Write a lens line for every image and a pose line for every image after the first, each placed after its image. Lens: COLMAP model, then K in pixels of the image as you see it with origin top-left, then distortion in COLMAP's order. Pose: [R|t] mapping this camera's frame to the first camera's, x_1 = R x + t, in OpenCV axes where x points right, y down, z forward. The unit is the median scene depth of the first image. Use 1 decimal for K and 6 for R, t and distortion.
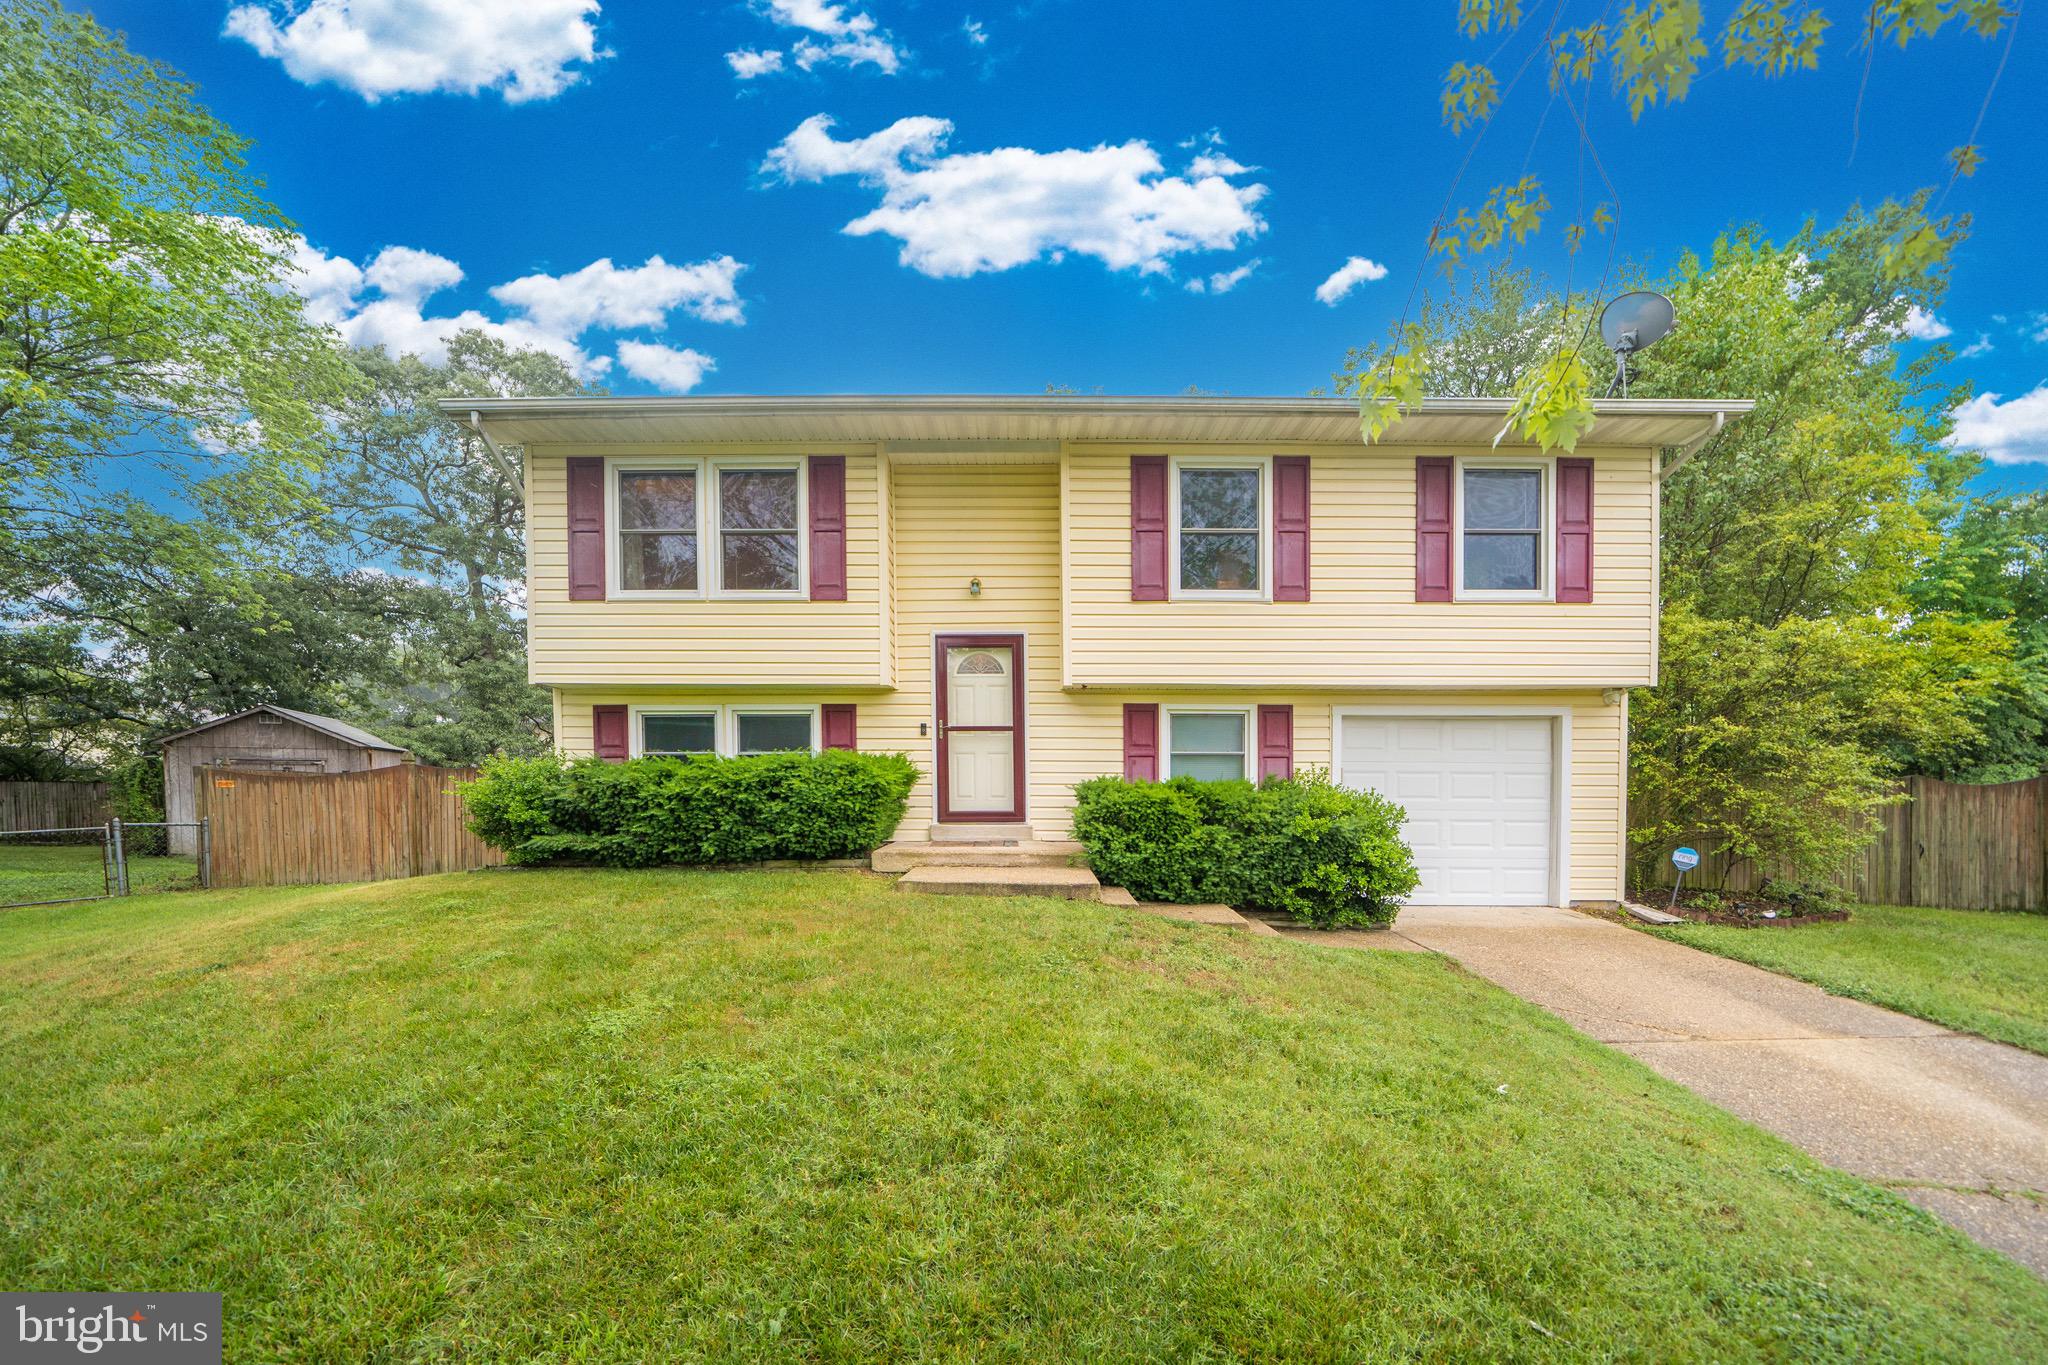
lens RADIAL K [[768.8, 0, 1018.1], [0, 768.8, 792.1], [0, 0, 1]] dist [-0.001435, -0.000584]
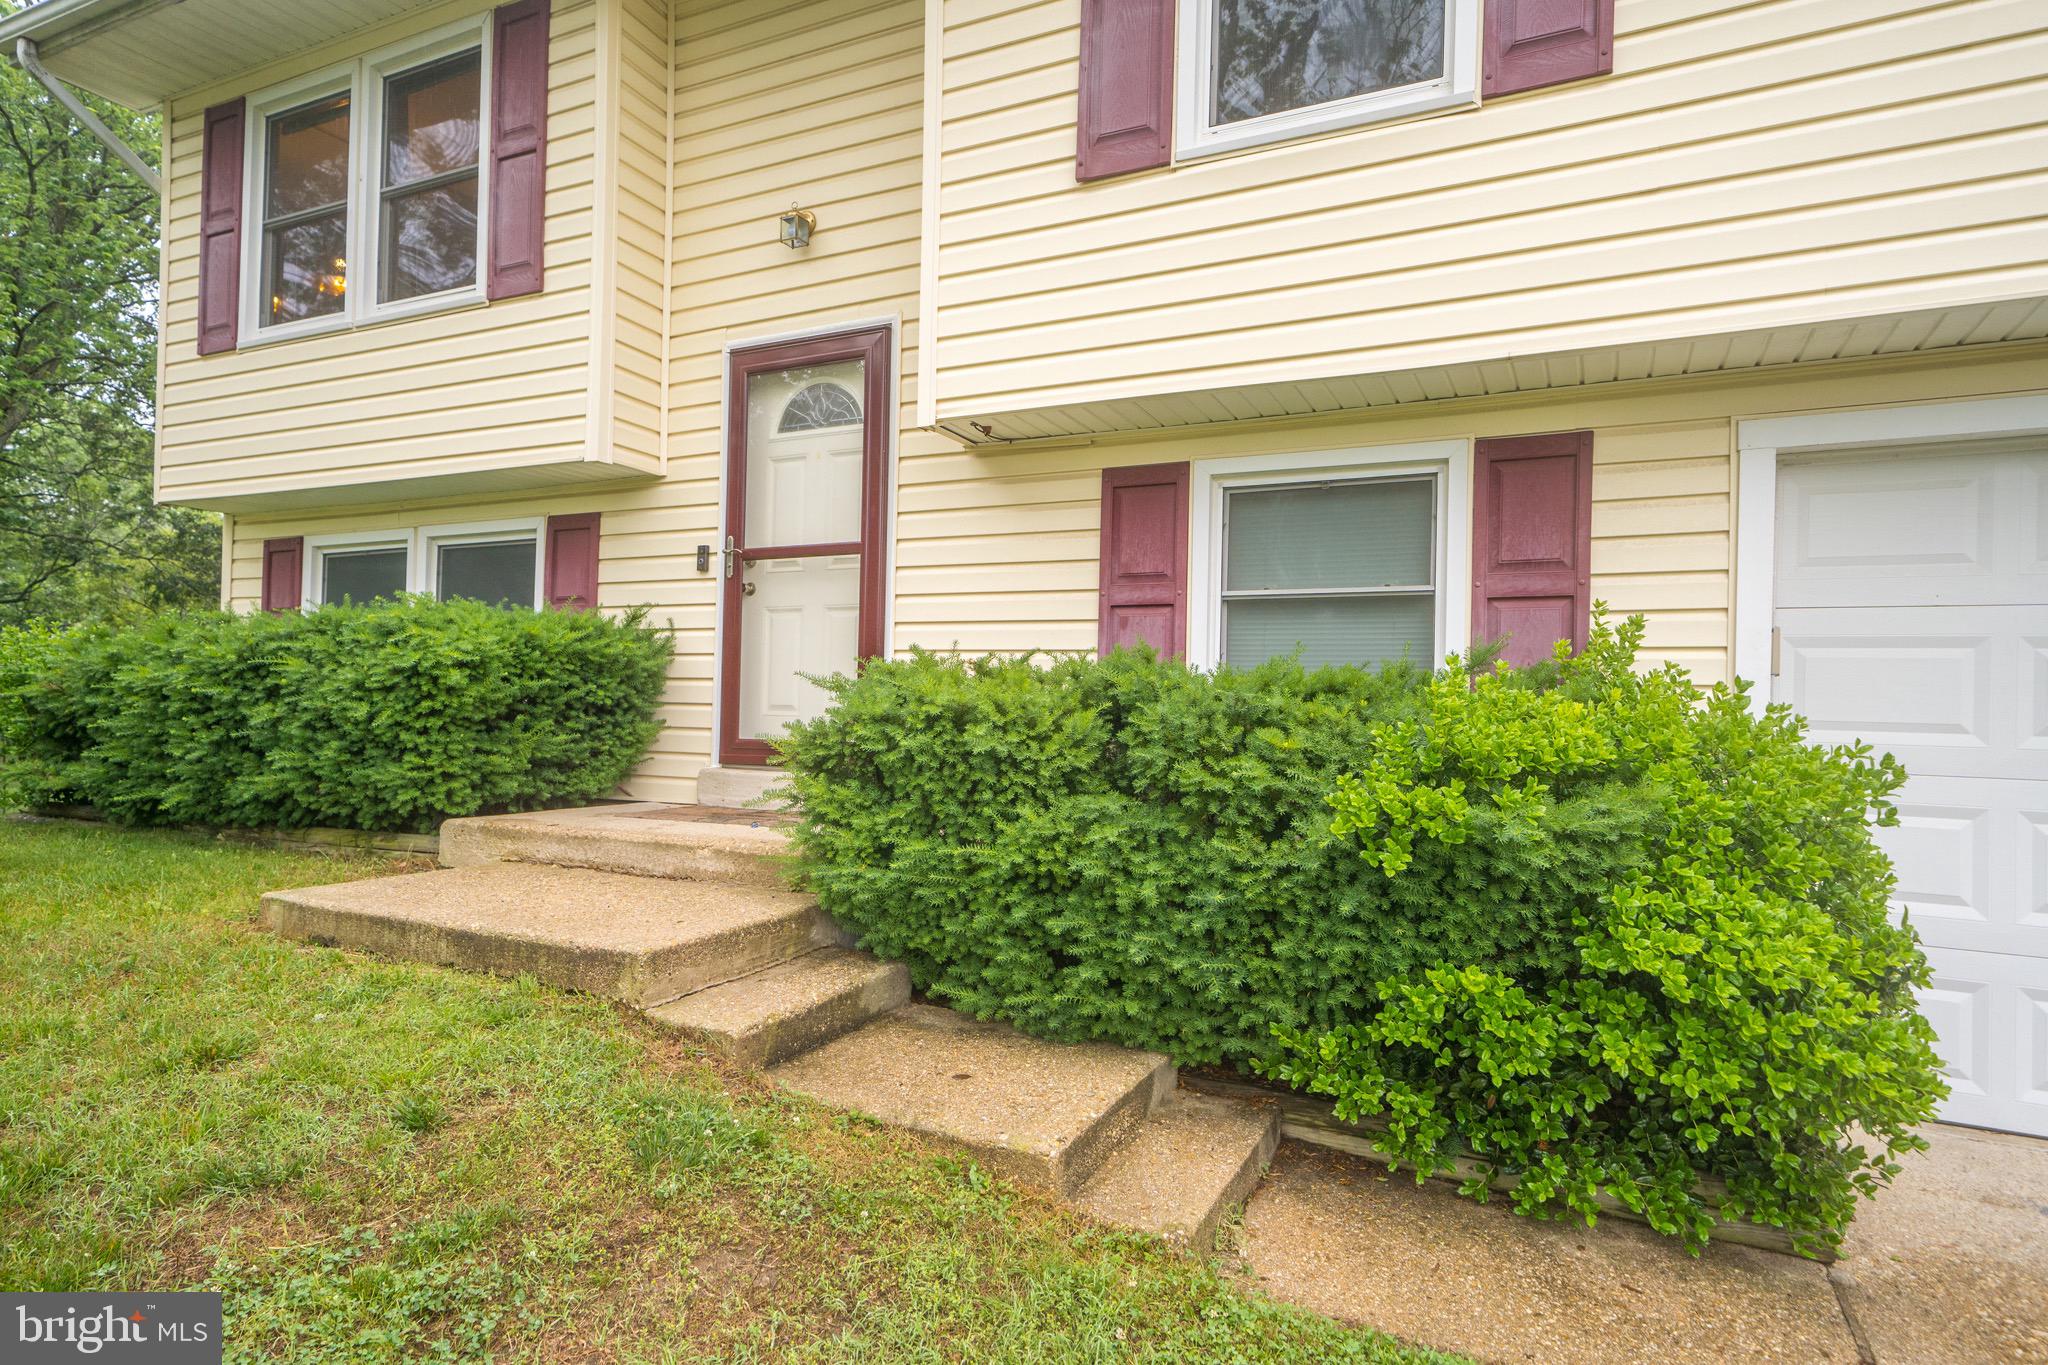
lens RADIAL K [[1181.2, 0, 1025.0], [0, 1181.2, 685.4], [0, 0, 1]] dist [0.036191, 0.000677]
pose [[0.898010, 0.006497, -0.439927, 0.363745], [-0.023794, 0.999145, -0.033815, 0.012879], [0.439331, 0.040833, 0.897397, 0.462832]]
